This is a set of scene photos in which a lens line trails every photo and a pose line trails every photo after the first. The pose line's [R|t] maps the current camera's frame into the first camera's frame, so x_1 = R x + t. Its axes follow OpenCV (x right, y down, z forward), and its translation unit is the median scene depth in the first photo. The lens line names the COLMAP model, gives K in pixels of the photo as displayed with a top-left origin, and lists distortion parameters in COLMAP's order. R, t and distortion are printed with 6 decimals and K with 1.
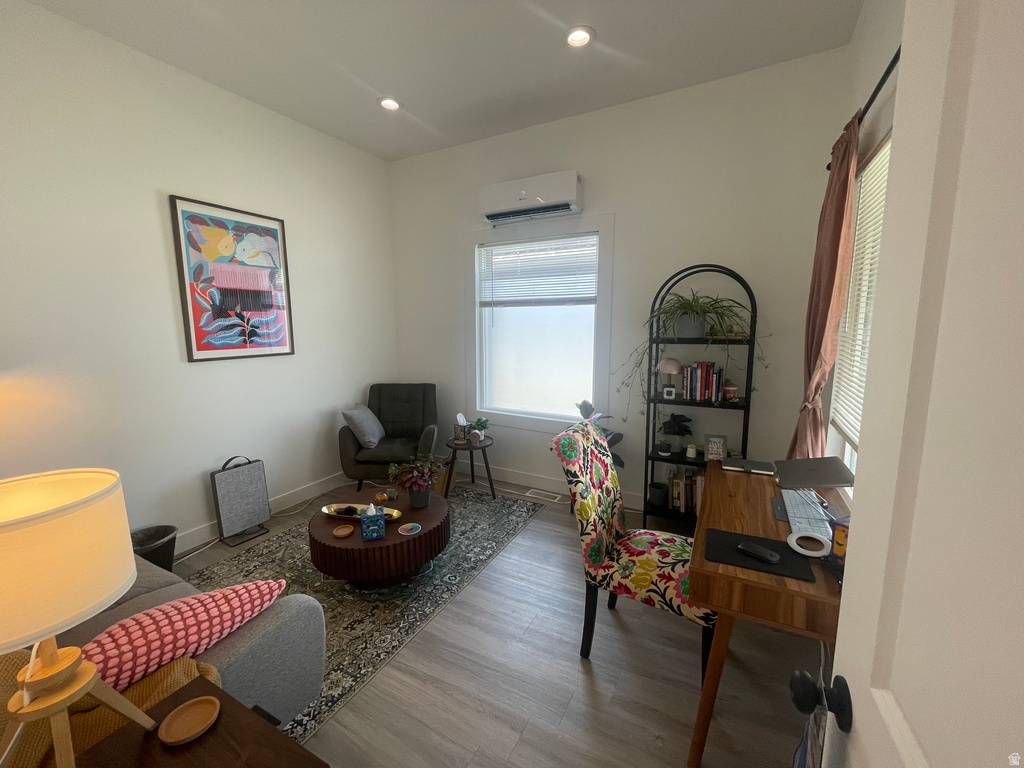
lens RADIAL K [[412.4, 0, 515.3], [0, 412.4, 382.6], [0, 0, 1]] dist [-0.000513, -0.000095]
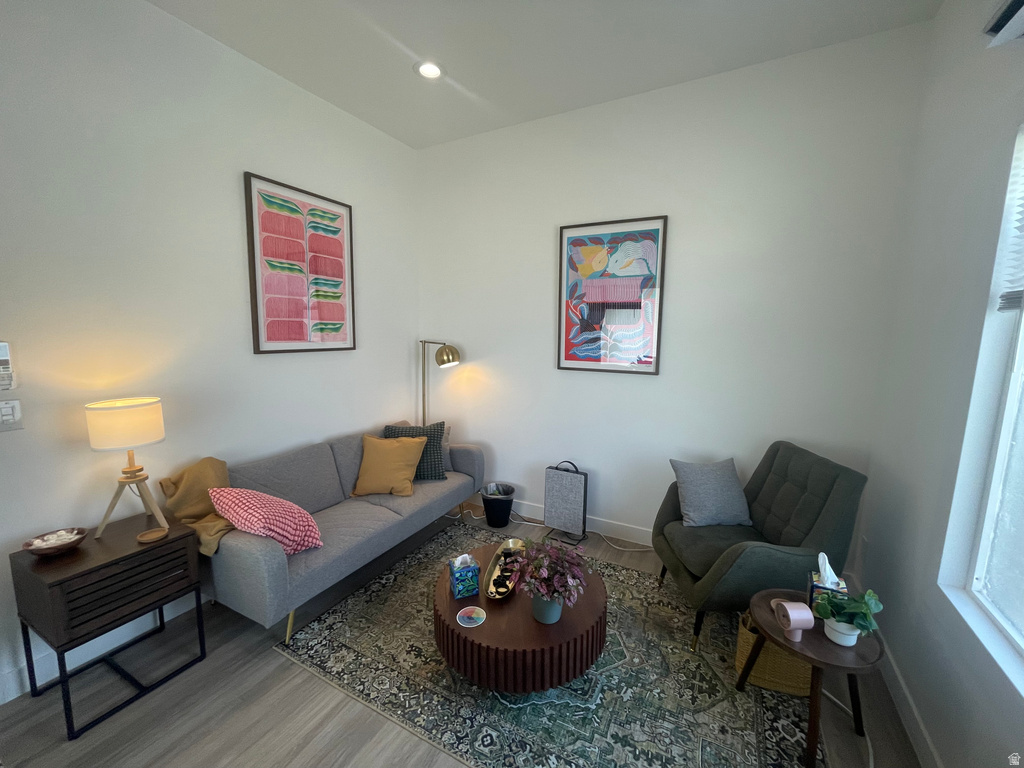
lens RADIAL K [[412.4, 0, 515.2], [0, 412.4, 384.5], [0, 0, 1]] dist [-0.000513, -0.000095]
pose [[0.006532, 0.144278, -0.989516, 0.351414], [-0.155864, 0.977589, 0.141510, -0.145801], [0.987757, 0.153306, 0.028873, 0.814450]]
